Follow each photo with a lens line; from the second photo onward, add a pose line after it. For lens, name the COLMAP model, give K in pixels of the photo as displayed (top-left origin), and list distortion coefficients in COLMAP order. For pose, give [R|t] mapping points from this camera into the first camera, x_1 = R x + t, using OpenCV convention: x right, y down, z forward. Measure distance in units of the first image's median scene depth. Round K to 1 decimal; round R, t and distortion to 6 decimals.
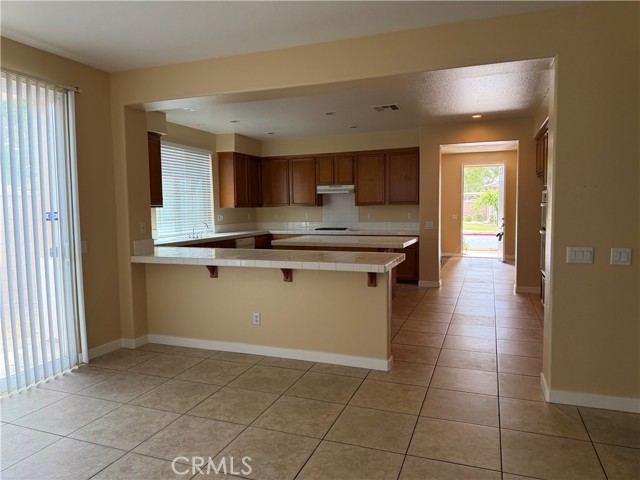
lens RADIAL K [[457.6, 0, 319.9], [0, 457.6, 239.0], [0, 0, 1]] dist [0.082967, -0.091780]
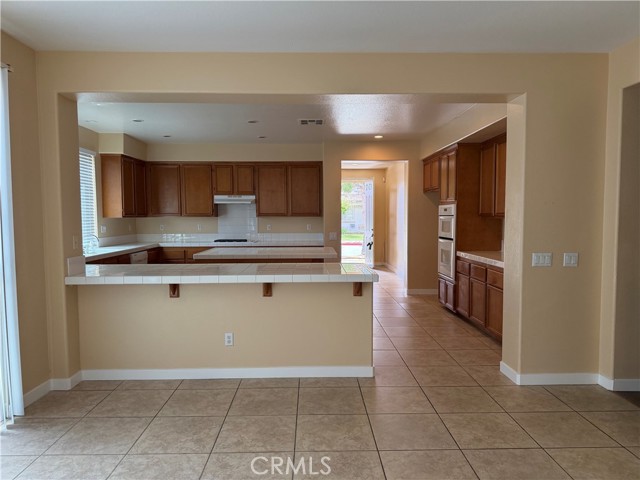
lens RADIAL K [[457.6, 0, 320.3], [0, 457.6, 241.8], [0, 0, 1]] dist [0.082967, -0.091780]
pose [[0.924866, -0.013367, 0.380057, -0.293301], [0.019879, 0.999715, -0.013214, -0.004722], [-0.379772, 0.019776, 0.924869, 0.067260]]
